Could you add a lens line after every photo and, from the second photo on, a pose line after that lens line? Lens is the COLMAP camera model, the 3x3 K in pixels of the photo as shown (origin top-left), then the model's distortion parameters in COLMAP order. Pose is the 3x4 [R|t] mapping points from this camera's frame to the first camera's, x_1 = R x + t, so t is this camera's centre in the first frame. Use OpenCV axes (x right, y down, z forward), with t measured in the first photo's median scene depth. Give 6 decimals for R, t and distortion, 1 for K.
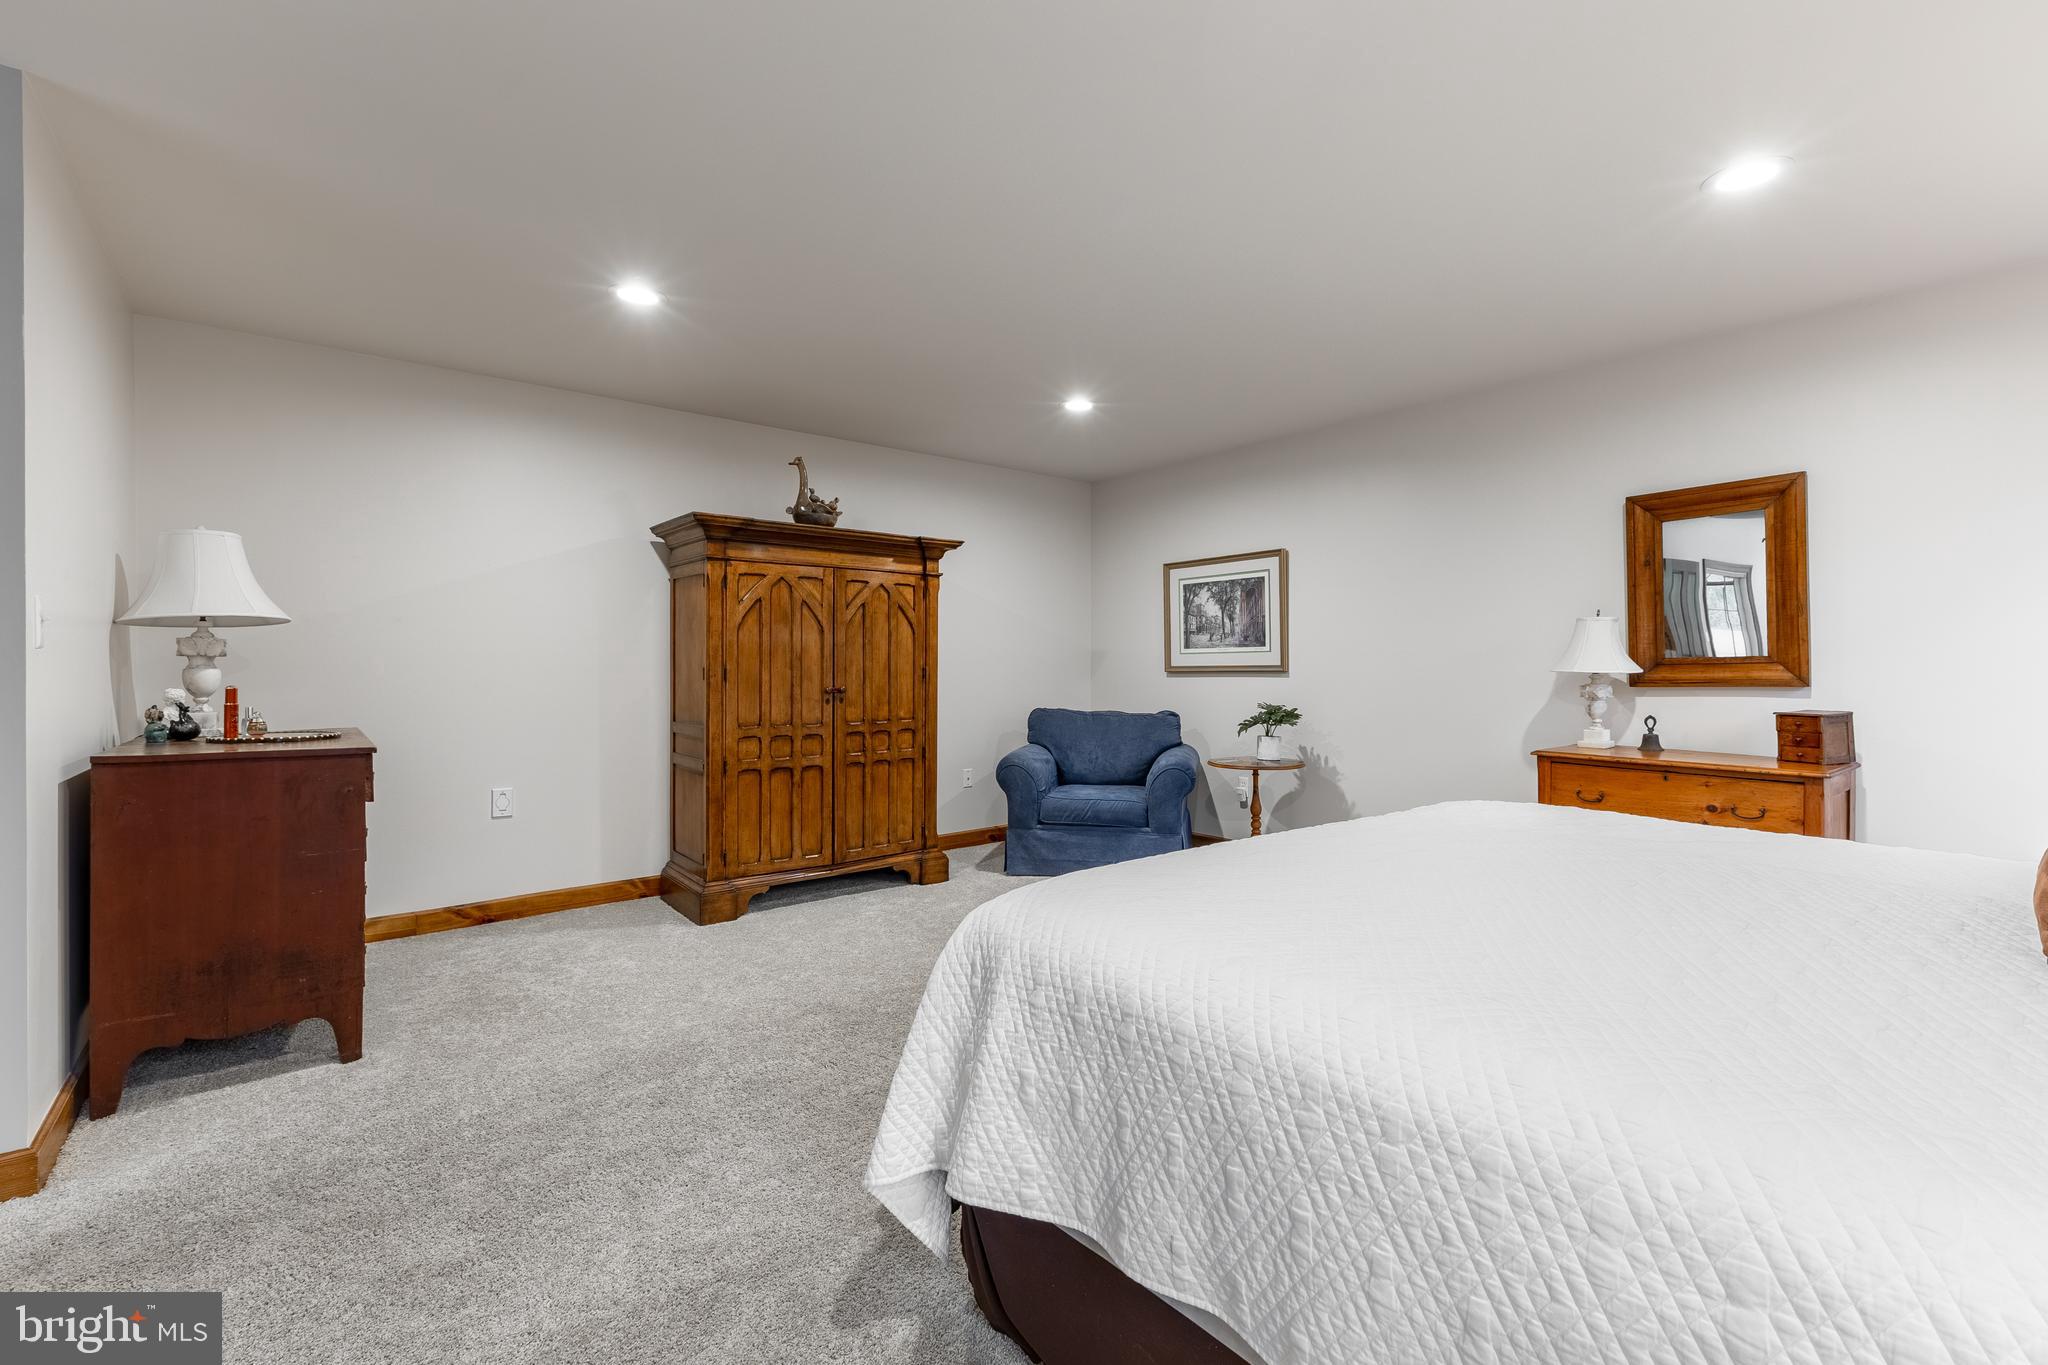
lens RADIAL K [[891.6, 0, 1031.3], [0, 891.6, 677.3], [0, 0, 1]] dist [0.012101, -0.001783]
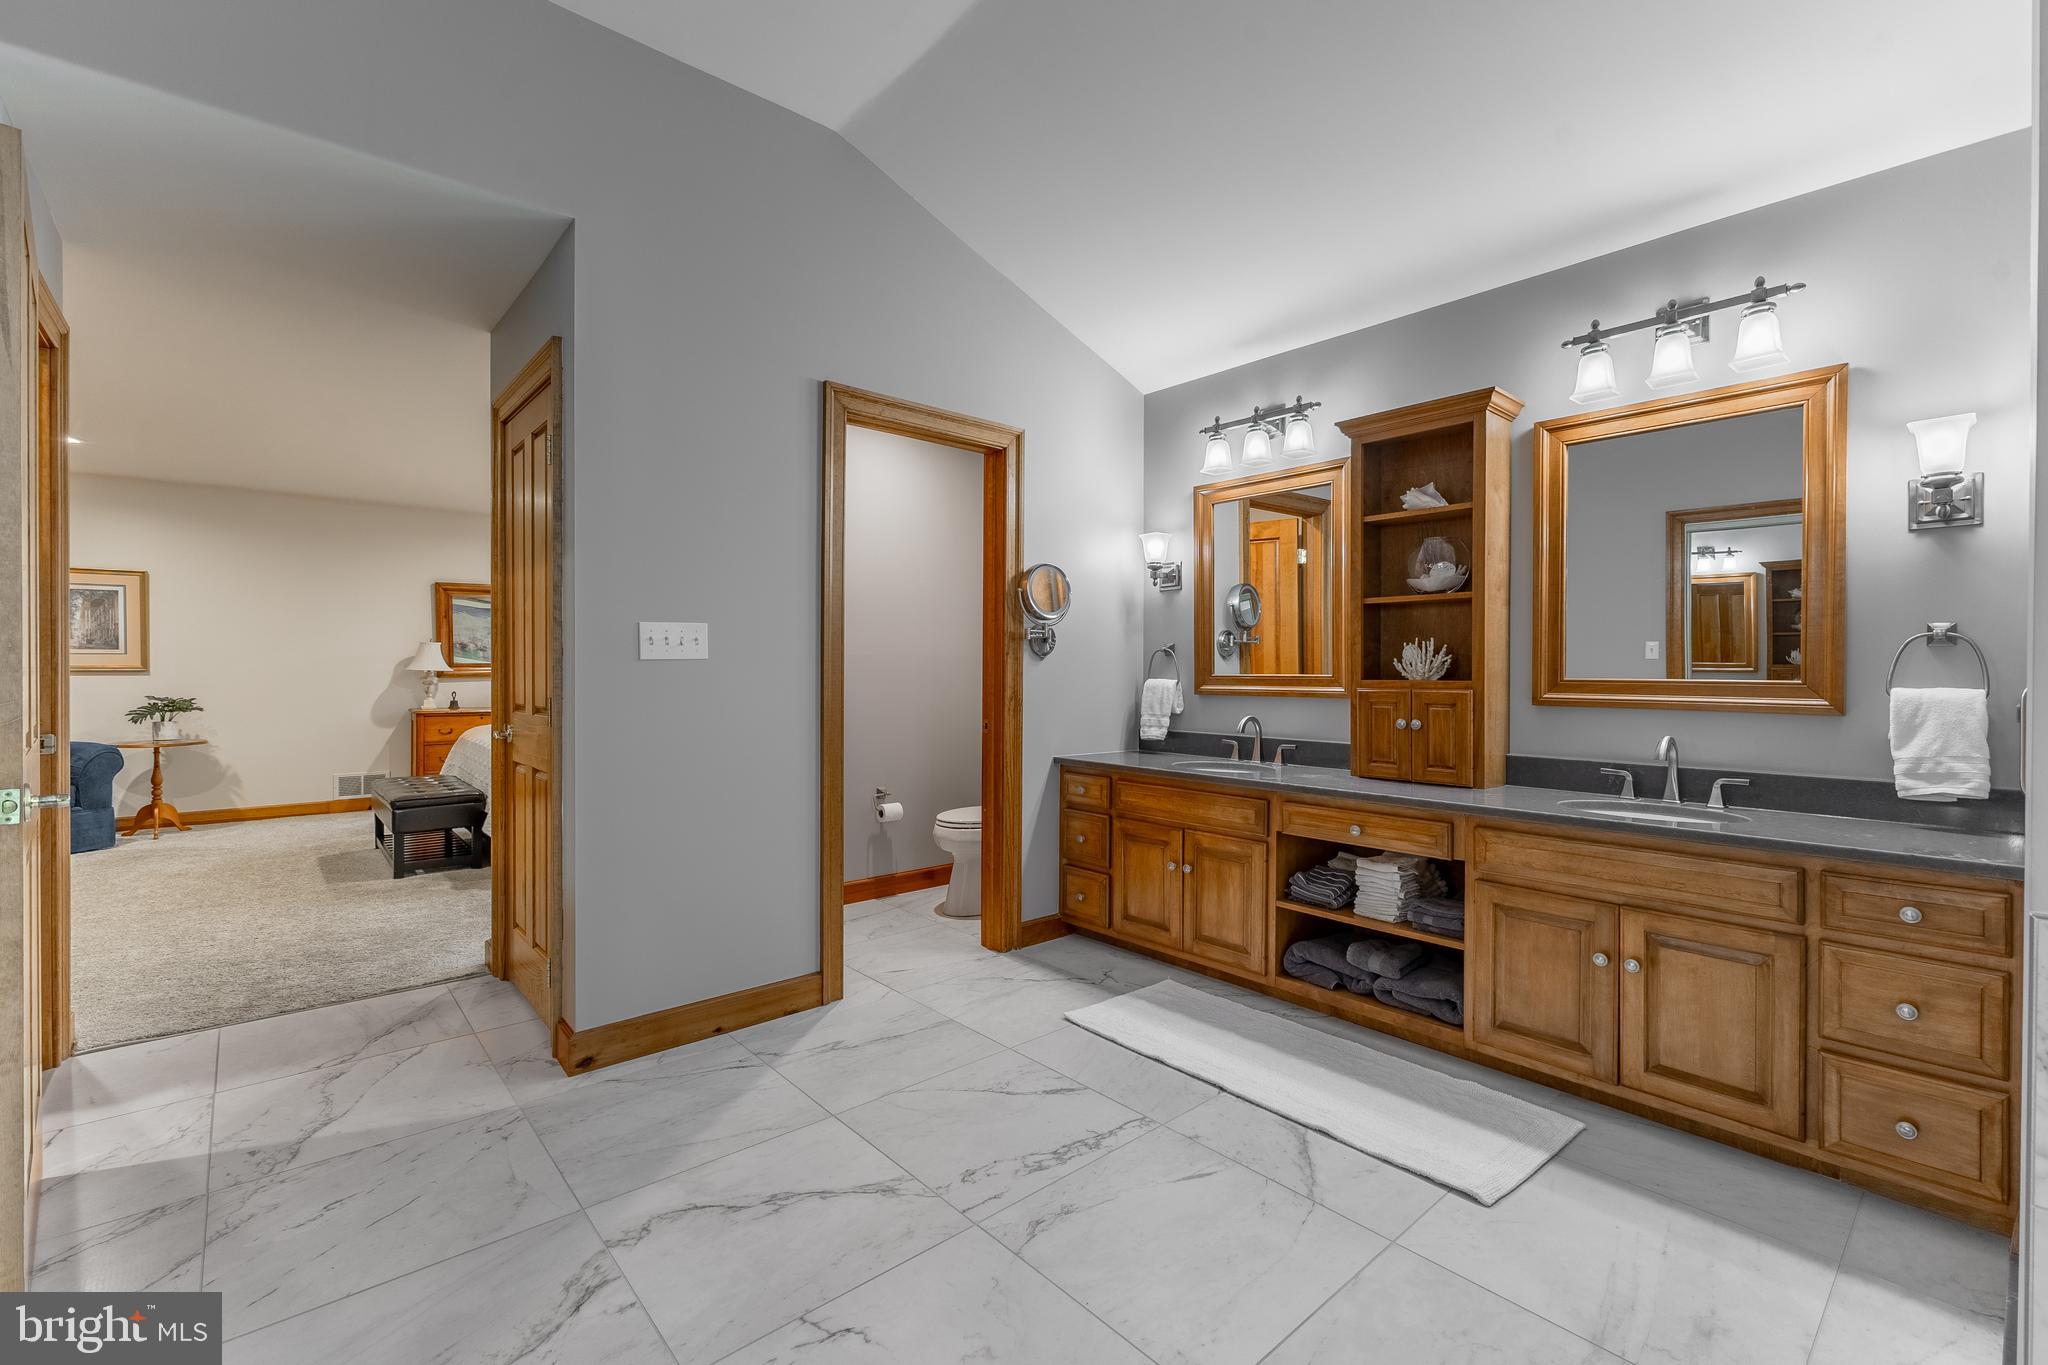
lens RADIAL K [[891.6, 0, 1029.4], [0, 891.6, 675.4], [0, 0, 1]] dist [0.012101, -0.001783]
pose [[-0.050292, -0.009244, 0.998692, -0.998276], [0.005032, 0.999942, 0.009509, -0.005177], [-0.998722, 0.005503, -0.050243, -0.154517]]
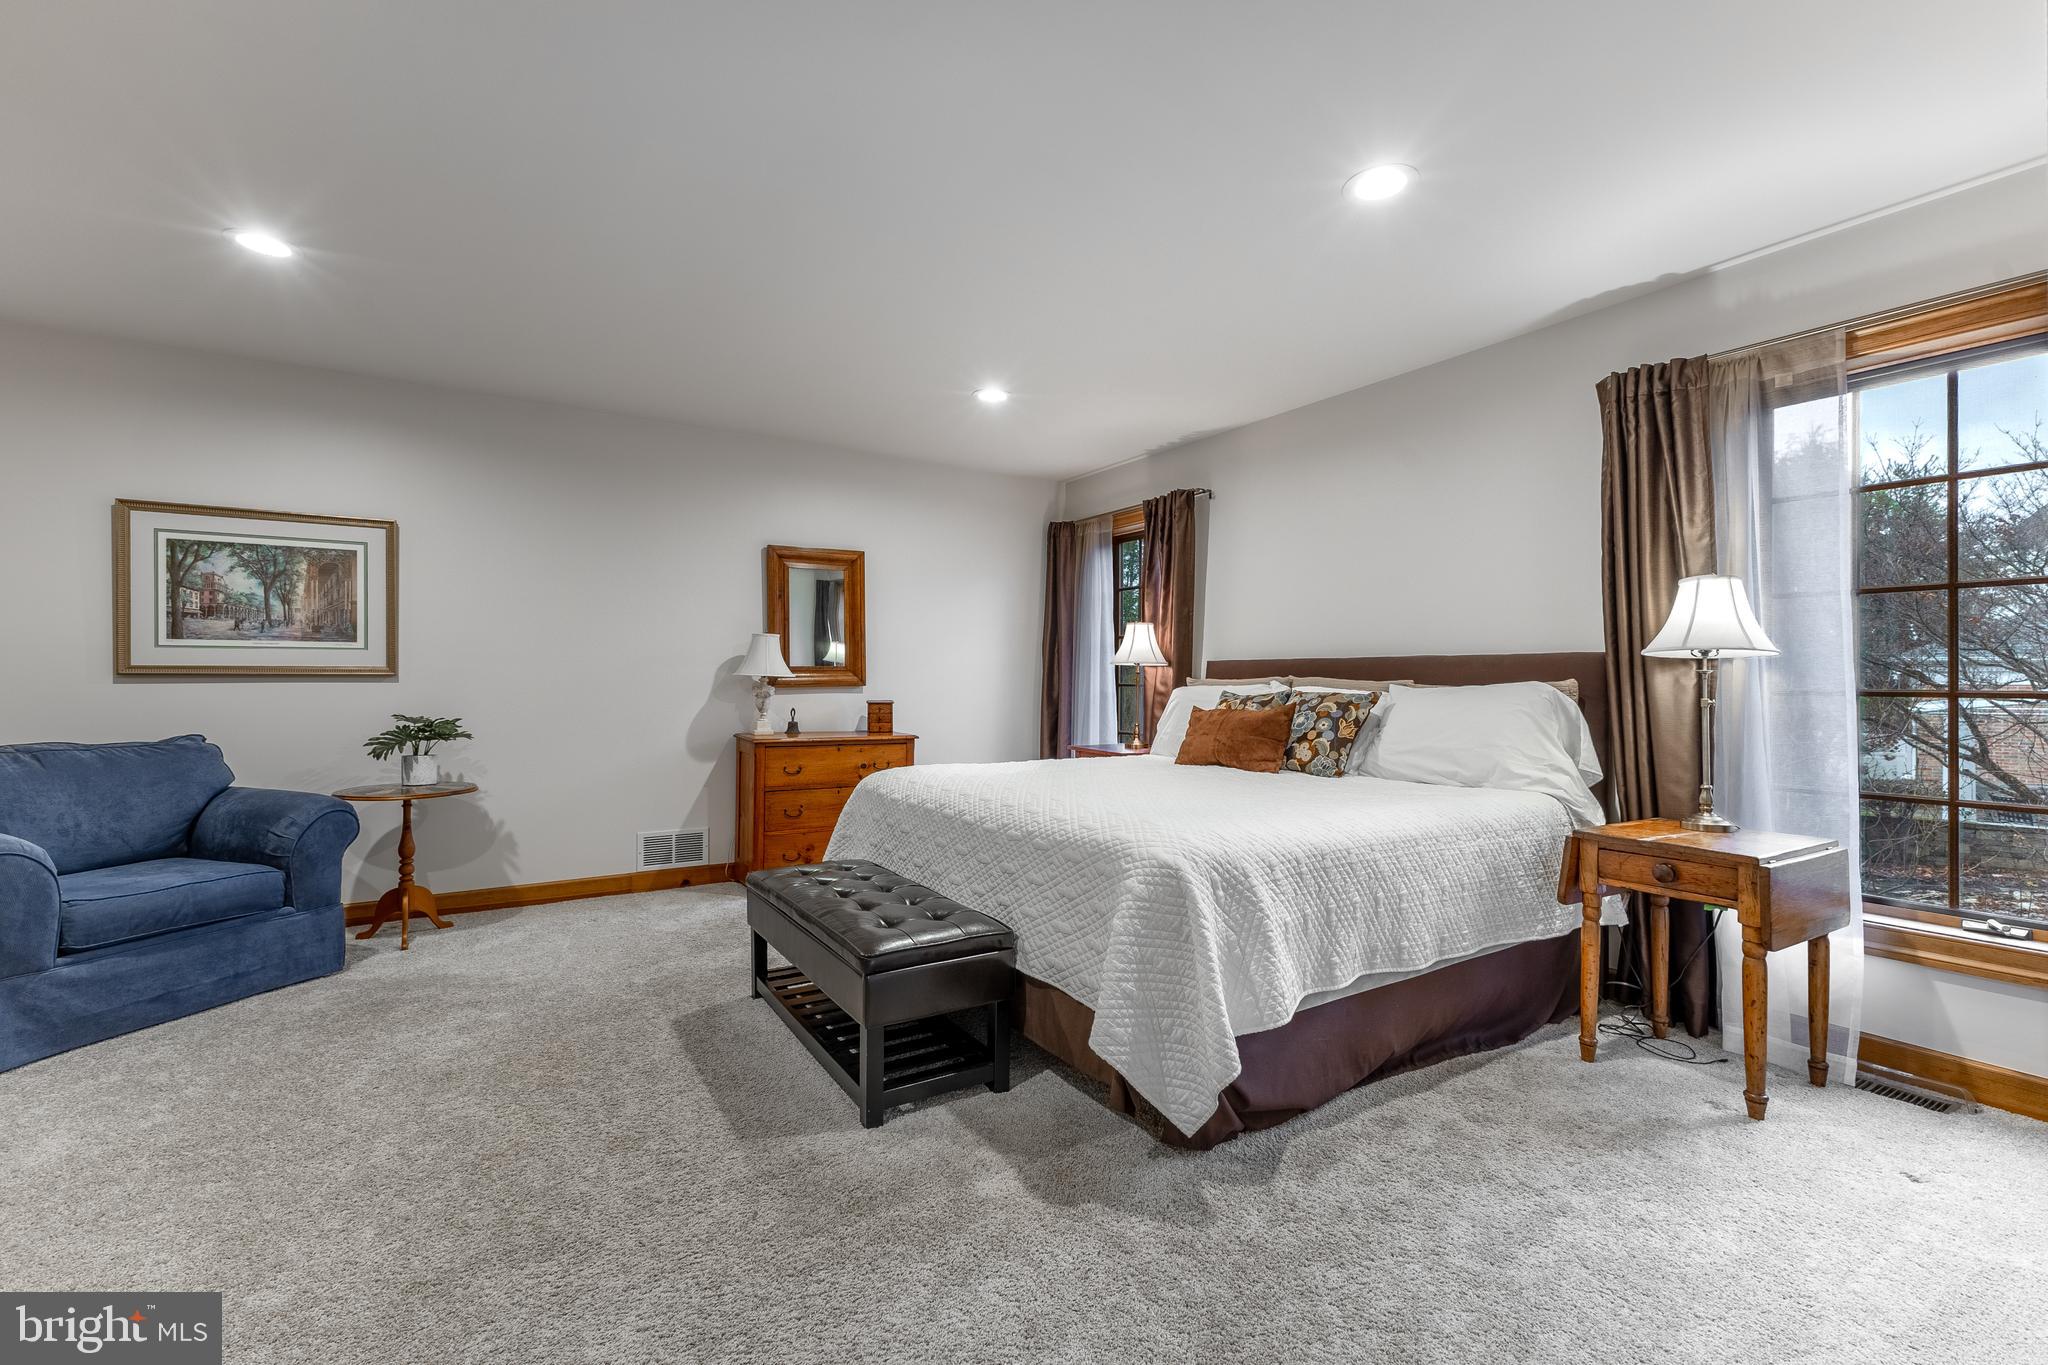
lens RADIAL K [[891.6, 0, 1023.0], [0, 891.6, 676.3], [0, 0, 1]] dist [0.012101, -0.001783]
pose [[0.113051, 0.006351, 0.993569, -0.436882], [0.007563, 0.999945, -0.007253, 0.004682], [-0.993560, 0.008334, 0.112997, 0.343118]]
